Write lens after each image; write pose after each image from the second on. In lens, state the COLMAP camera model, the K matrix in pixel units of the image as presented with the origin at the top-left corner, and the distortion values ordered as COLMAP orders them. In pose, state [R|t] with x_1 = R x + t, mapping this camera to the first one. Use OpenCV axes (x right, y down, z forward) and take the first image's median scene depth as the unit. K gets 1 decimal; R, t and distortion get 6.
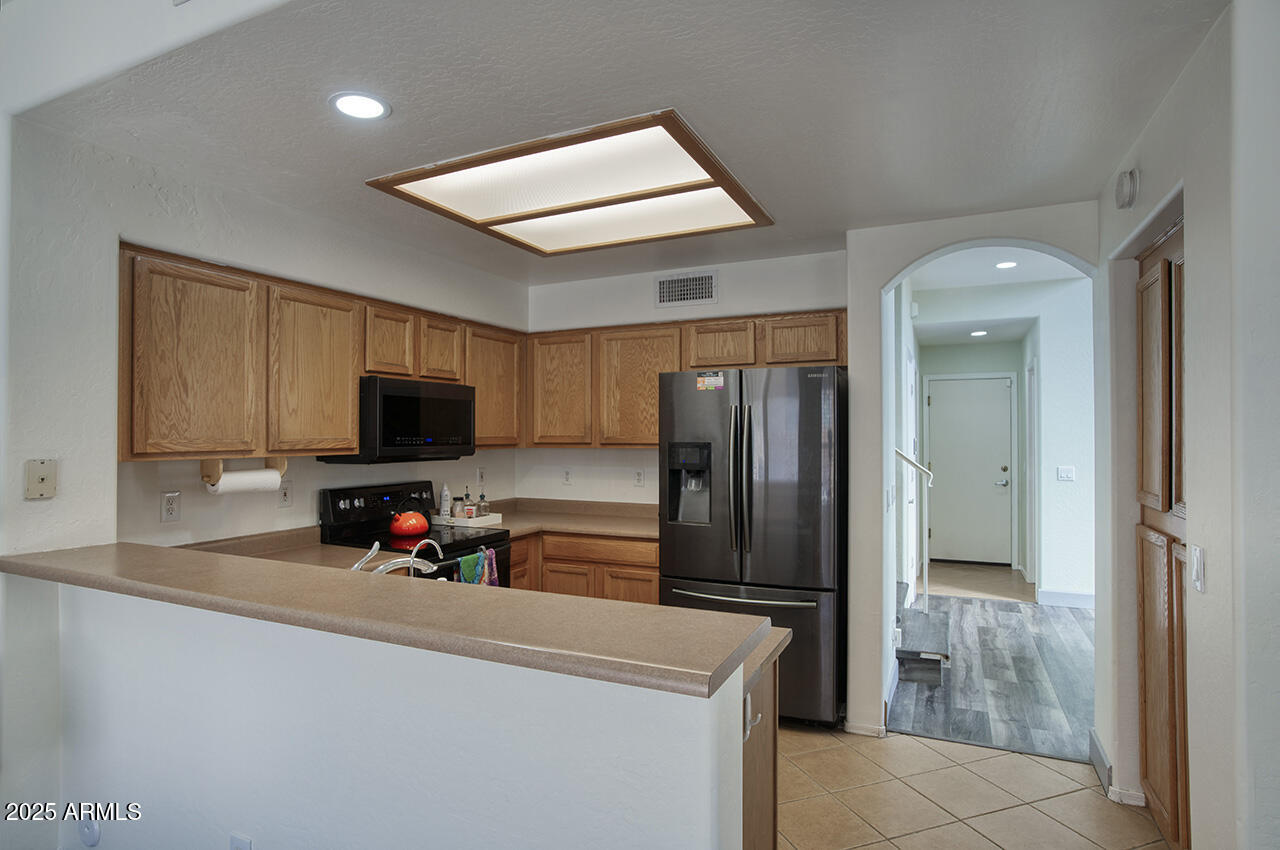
lens RADIAL K [[696.9, 0, 638.3], [0, 696.9, 423.4], [0, 0, 1]] dist [-0.015175, -0.002203]
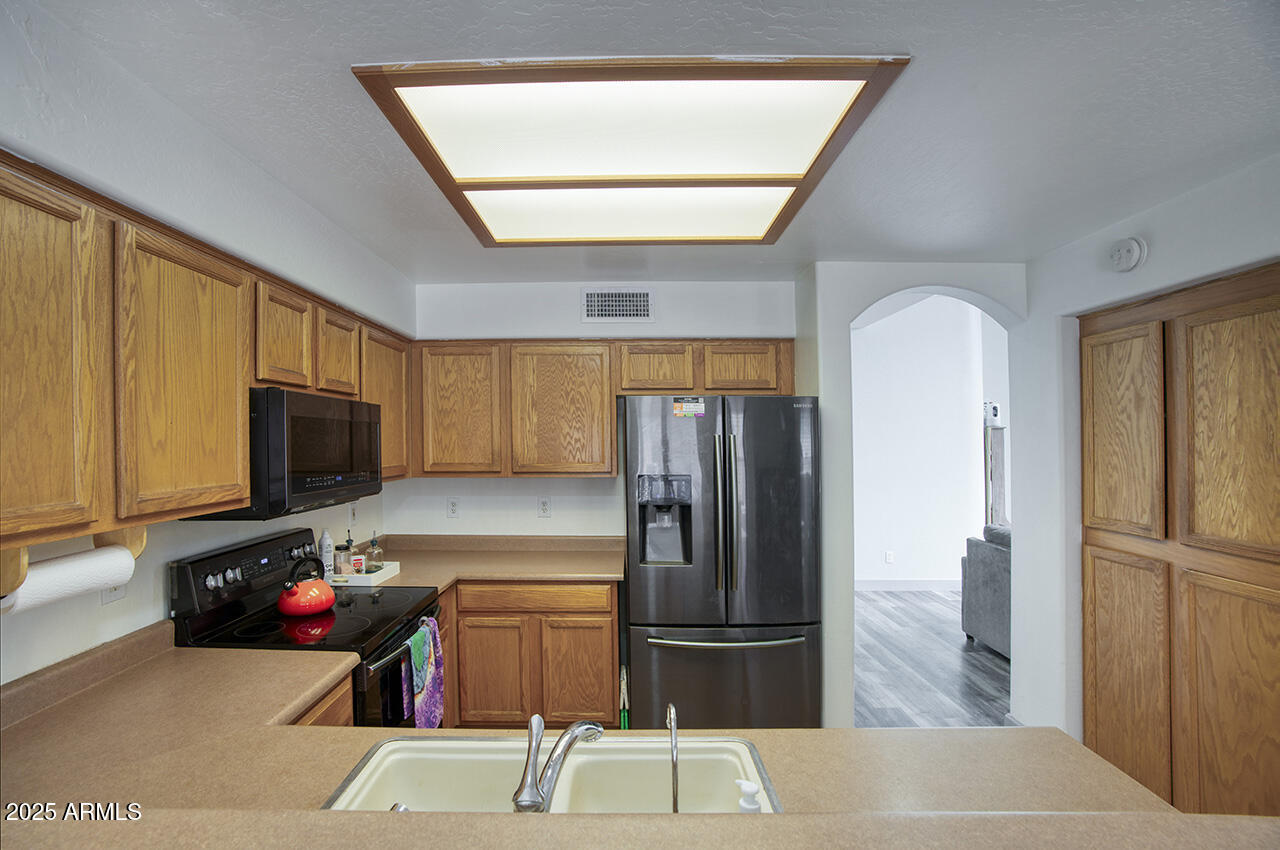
lens RADIAL K [[586.4, 0, 629.7], [0, 586.4, 442.4], [0, 0, 1]] dist [-0.034395, 0.007206]
pose [[0.905990, 0.001357, 0.423297, -0.285026], [-0.008868, 0.999836, 0.015775, -0.025796], [-0.423206, -0.018045, 0.905854, 0.329139]]
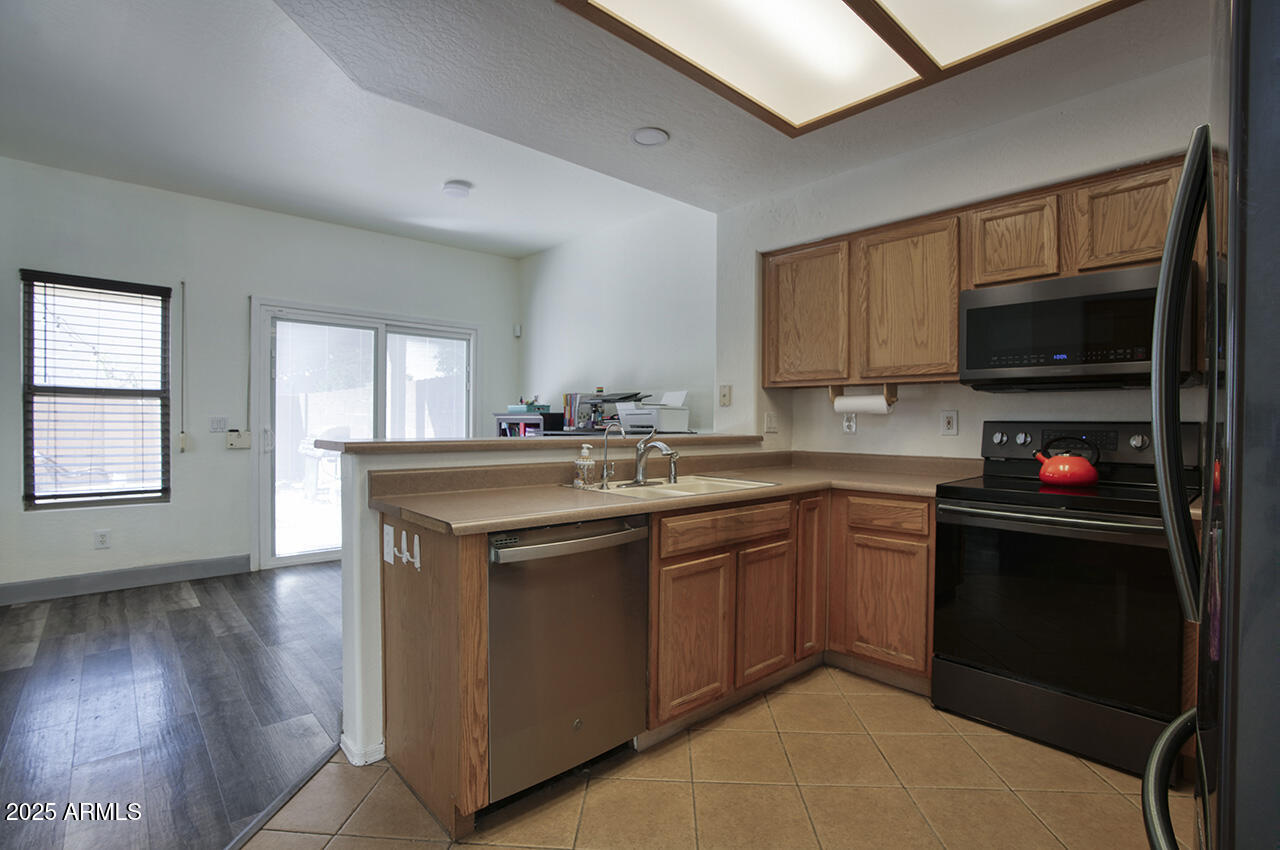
lens RADIAL K [[602.5, 0, 640.2], [0, 602.5, 425.9], [0, 0, 1]] dist [-0.030382, 0.000179]
pose [[-0.385310, 0.000927, -0.922787, 0.455755], [0.001233, 0.999999, 0.000490, 0.097592], [0.922786, -0.000949, -0.385311, 0.845045]]
